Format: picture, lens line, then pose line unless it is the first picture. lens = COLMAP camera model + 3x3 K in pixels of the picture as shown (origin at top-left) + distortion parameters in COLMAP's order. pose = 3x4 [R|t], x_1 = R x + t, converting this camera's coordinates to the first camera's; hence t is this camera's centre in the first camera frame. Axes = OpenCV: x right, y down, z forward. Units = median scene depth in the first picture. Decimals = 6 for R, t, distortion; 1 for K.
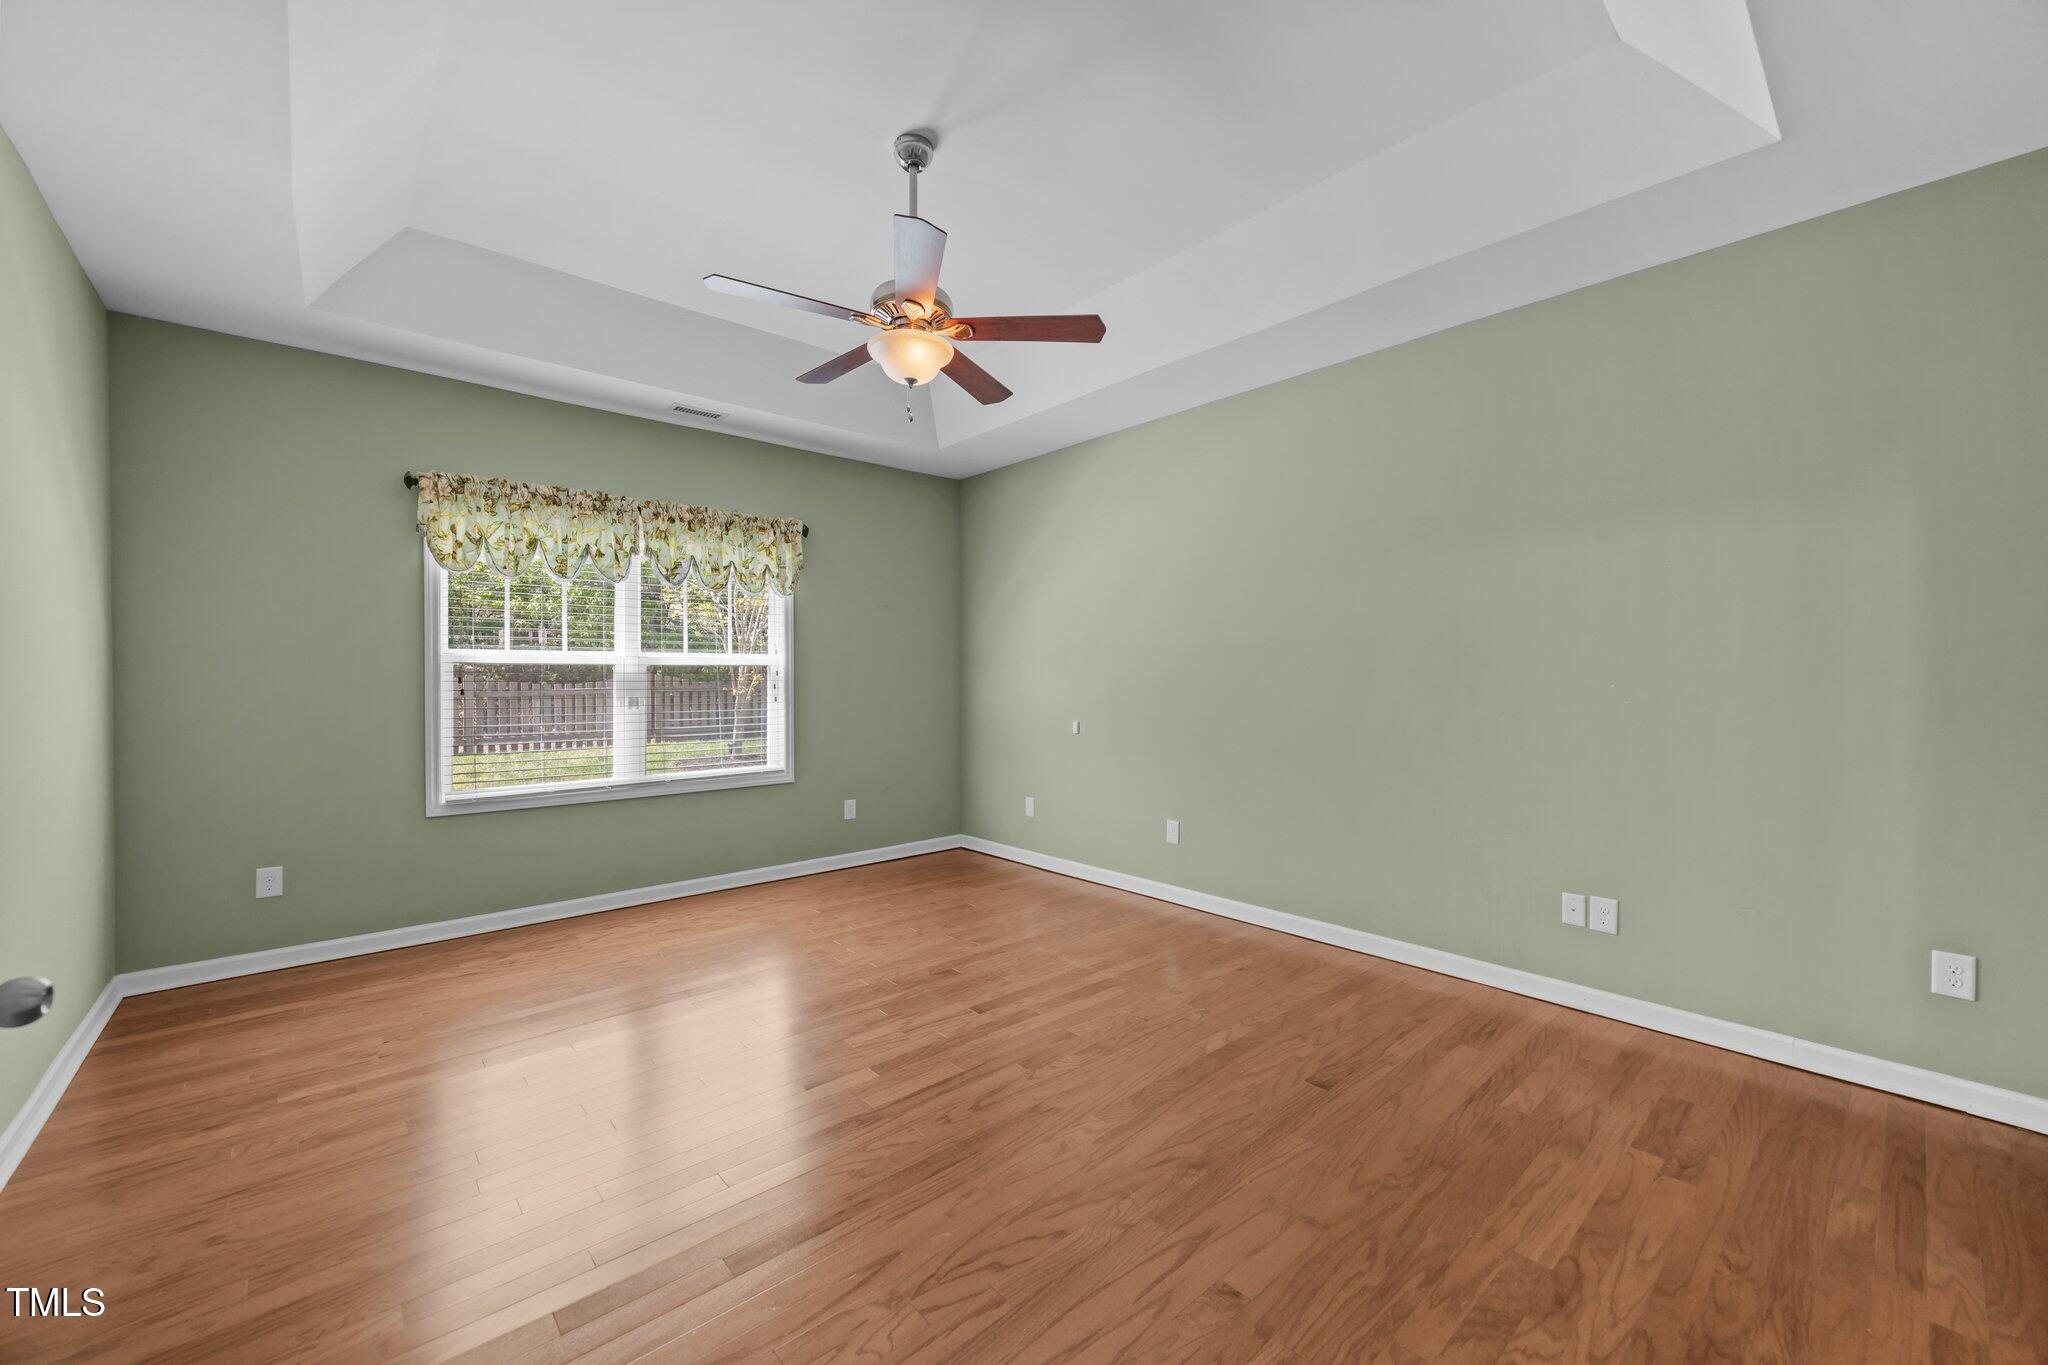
lens RADIAL K [[793.8, 0, 1019.3], [0, 793.8, 673.3], [0, 0, 1]] dist [0.004018, -0.000212]
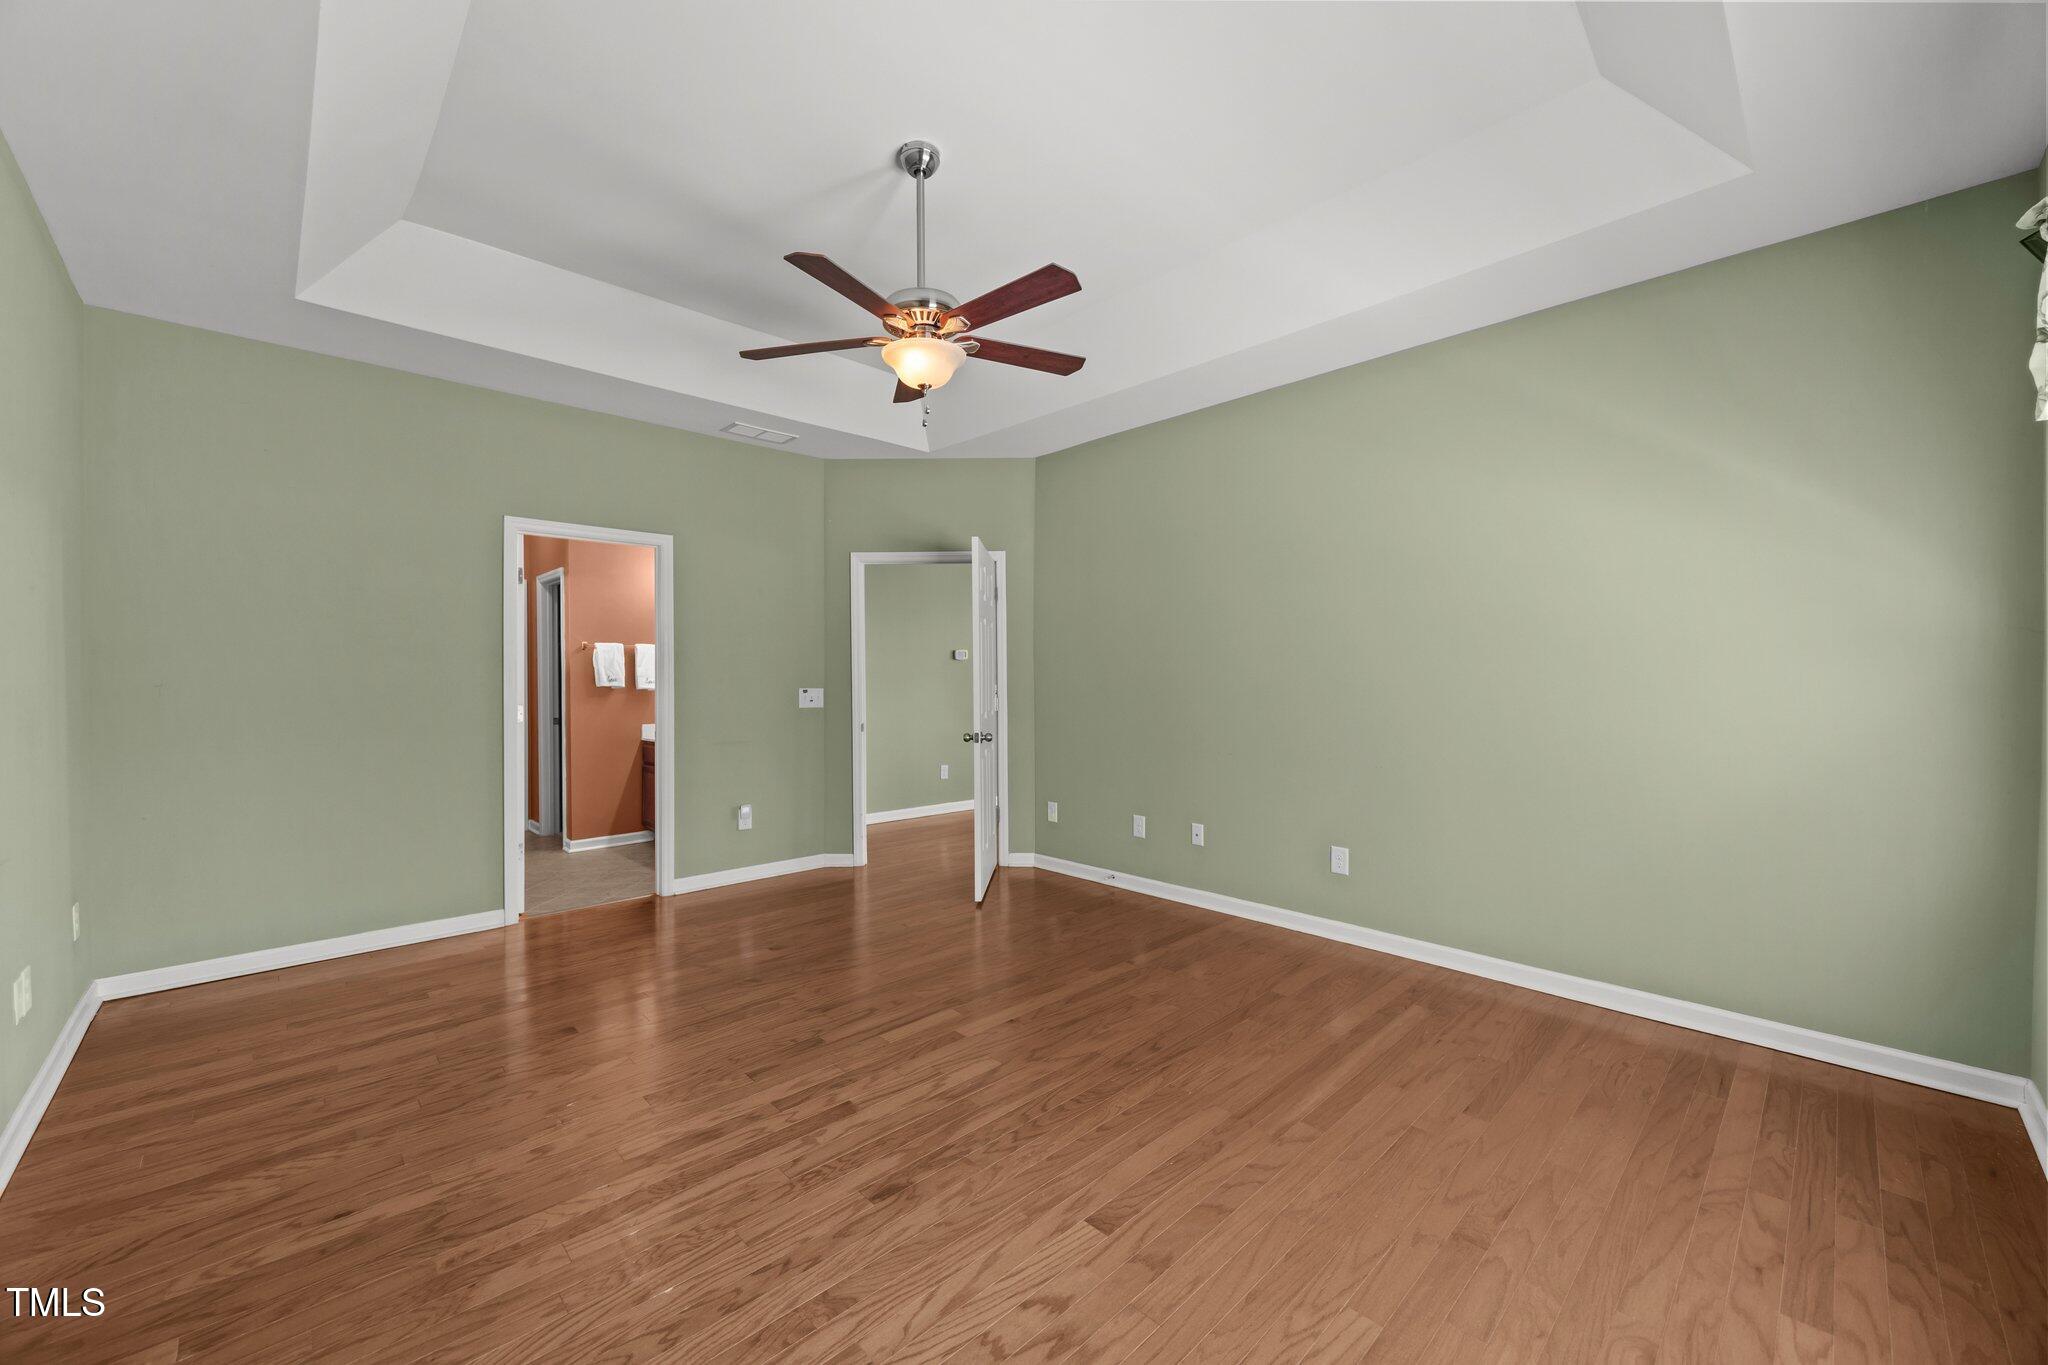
lens RADIAL K [[793.8, 0, 1014.0], [0, 793.8, 692.1], [0, 0, 1]] dist [0.004018, -0.000212]
pose [[-0.999441, 0.006210, -0.032835, -0.176154], [0.005862, 0.999926, 0.010687, 0.011189], [0.032899, 0.010489, -0.999404, 1.645709]]
